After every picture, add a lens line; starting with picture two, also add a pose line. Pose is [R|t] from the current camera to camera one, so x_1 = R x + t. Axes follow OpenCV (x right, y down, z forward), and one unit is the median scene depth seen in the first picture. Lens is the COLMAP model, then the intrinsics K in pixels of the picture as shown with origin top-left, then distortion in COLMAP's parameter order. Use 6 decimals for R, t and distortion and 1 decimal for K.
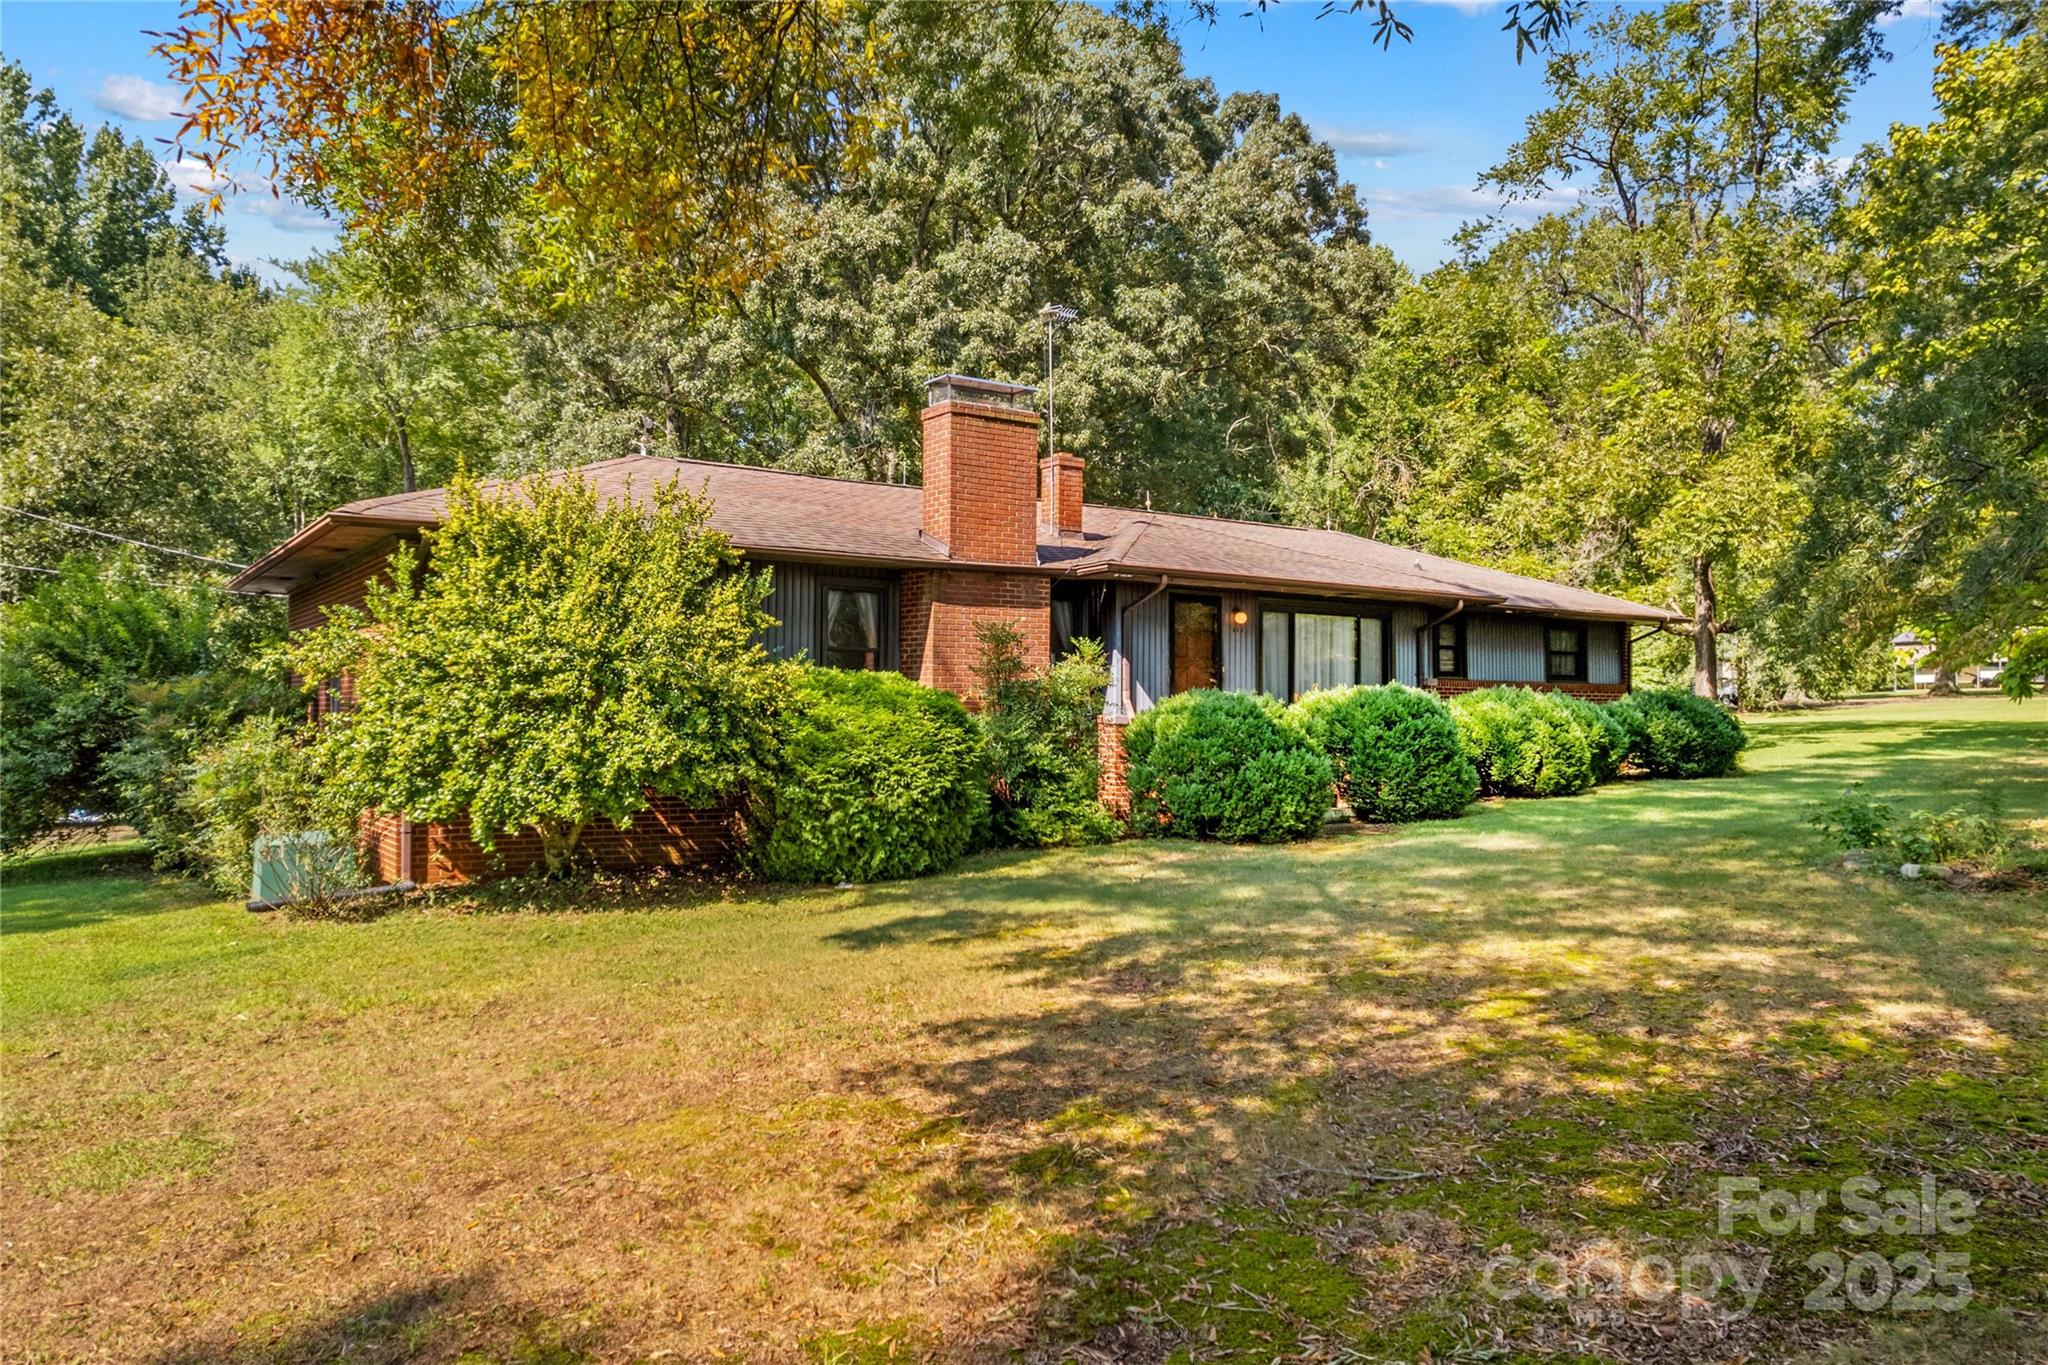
lens RADIAL K [[1366.6, 0, 1026.0], [0, 1366.6, 659.4], [0, 0, 1]] dist [0.091145, -0.154561]
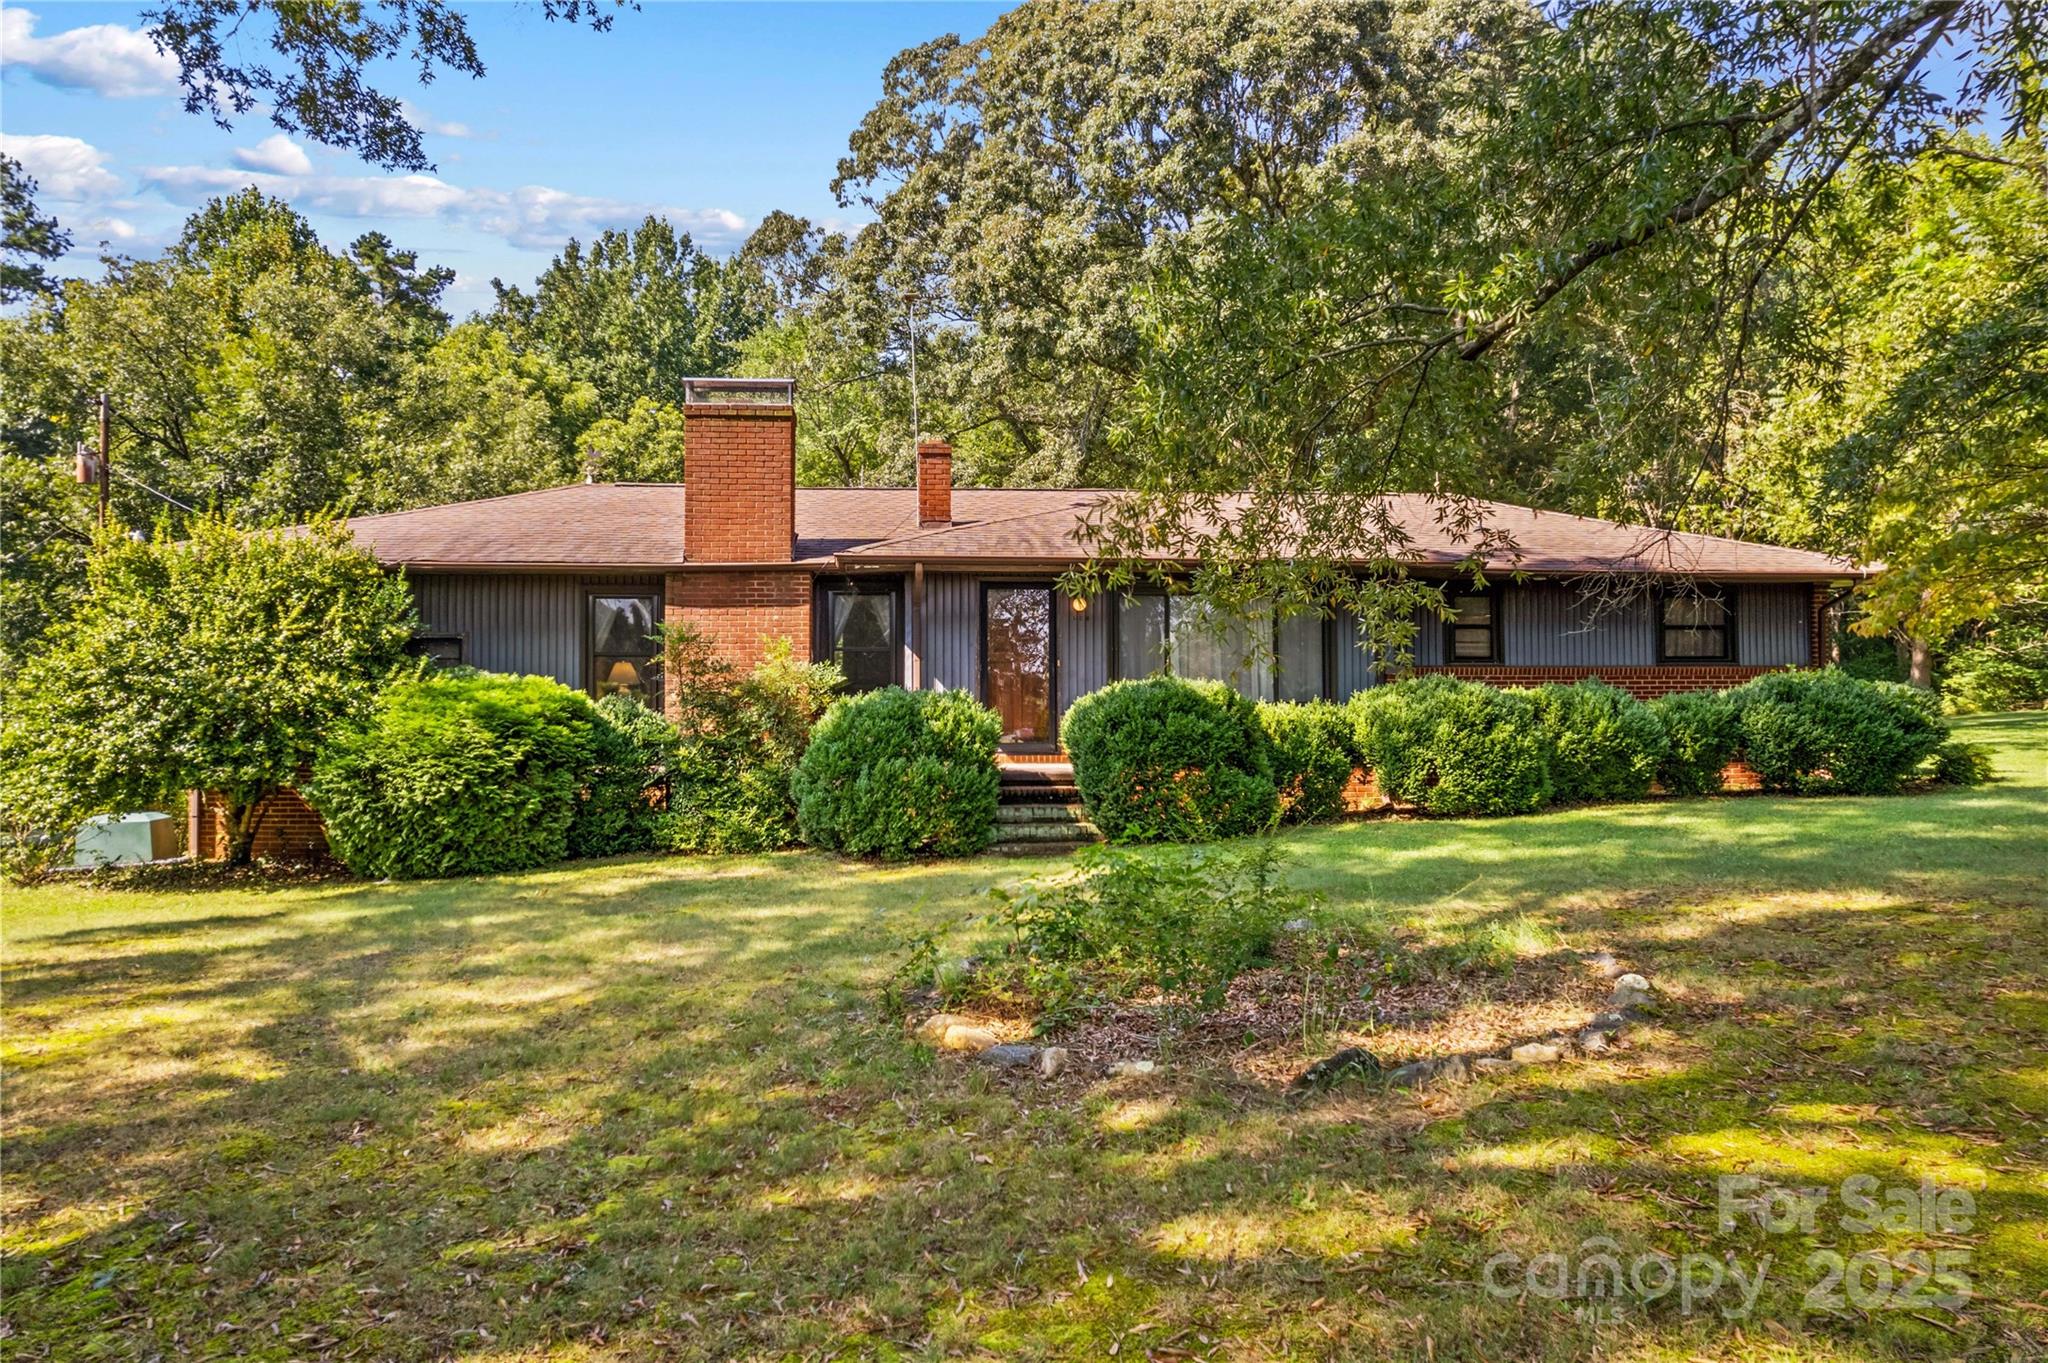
lens RADIAL K [[1317.0, 0, 1027.6], [0, 1317.0, 667.2], [0, 0, 1]] dist [-0.081176, 0.076183]
pose [[0.871798, -0.025393, -0.489208, 0.586440], [0.027453, 0.999619, -0.002964, 0.012045], [0.489096, -0.010846, 0.872162, 0.269919]]
